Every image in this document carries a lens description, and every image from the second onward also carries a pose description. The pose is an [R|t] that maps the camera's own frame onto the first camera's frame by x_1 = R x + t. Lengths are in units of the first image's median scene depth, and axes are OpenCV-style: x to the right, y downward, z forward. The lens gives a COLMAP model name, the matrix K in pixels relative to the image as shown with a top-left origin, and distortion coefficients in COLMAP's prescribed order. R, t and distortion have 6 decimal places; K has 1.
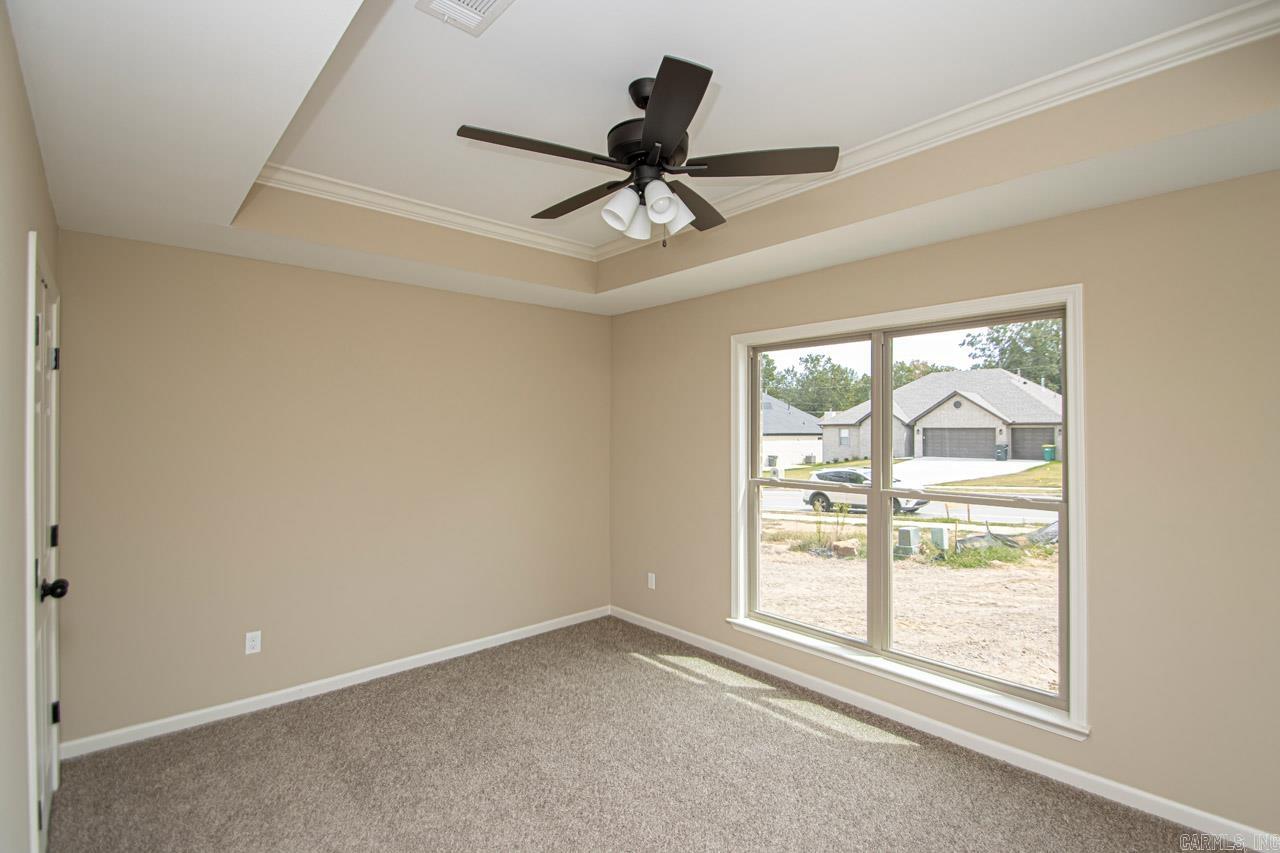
lens RADIAL K [[593.1, 0, 669.4], [0, 593.1, 424.0], [0, 0, 1]] dist [0.015914, -0.018516]
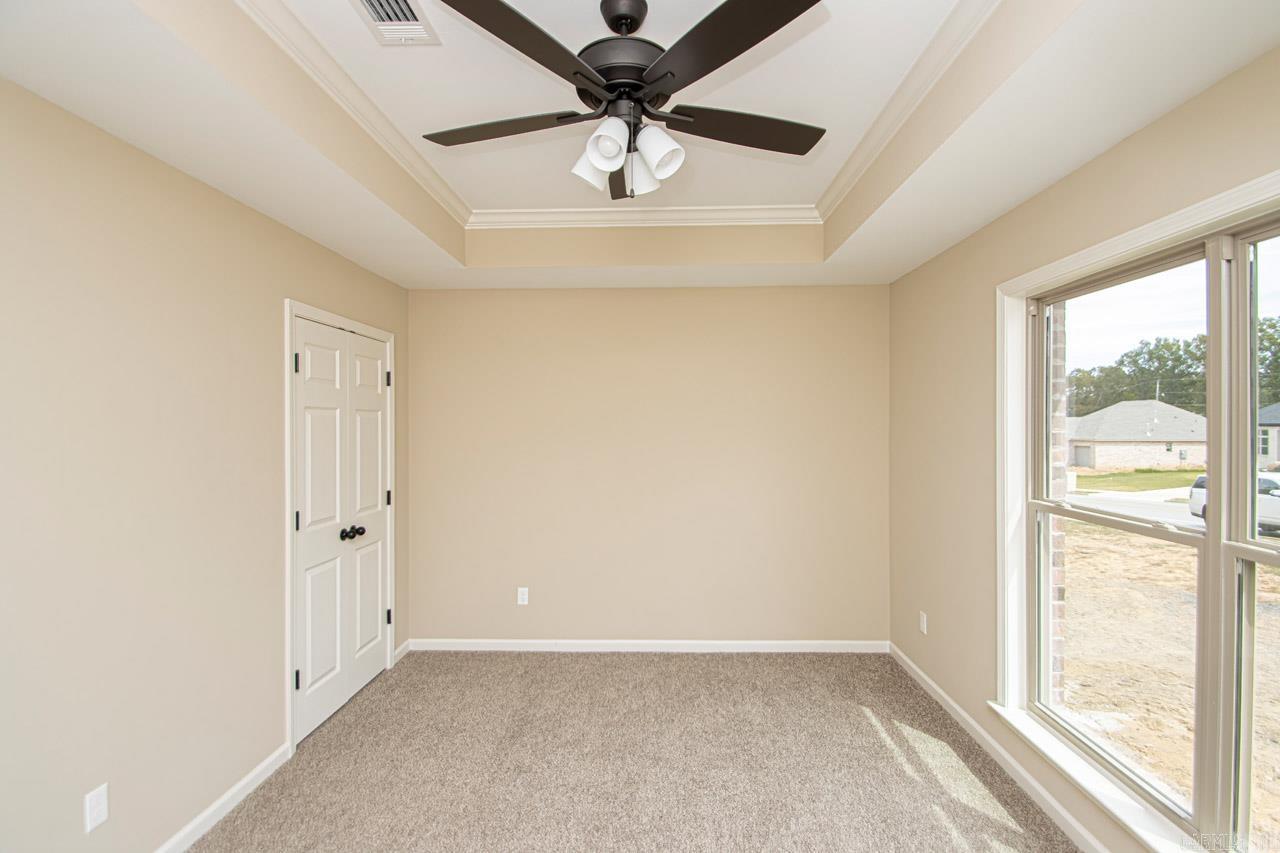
lens RADIAL K [[604.3, 0, 647.5], [0, 604.3, 425.2], [0, 0, 1]] dist [0.012753, -0.018911]
pose [[0.712126, 0.001712, -0.702049, 0.324903], [0.008720, 0.999898, 0.011283, -0.002333], [0.701997, -0.014157, 0.712039, 0.246121]]
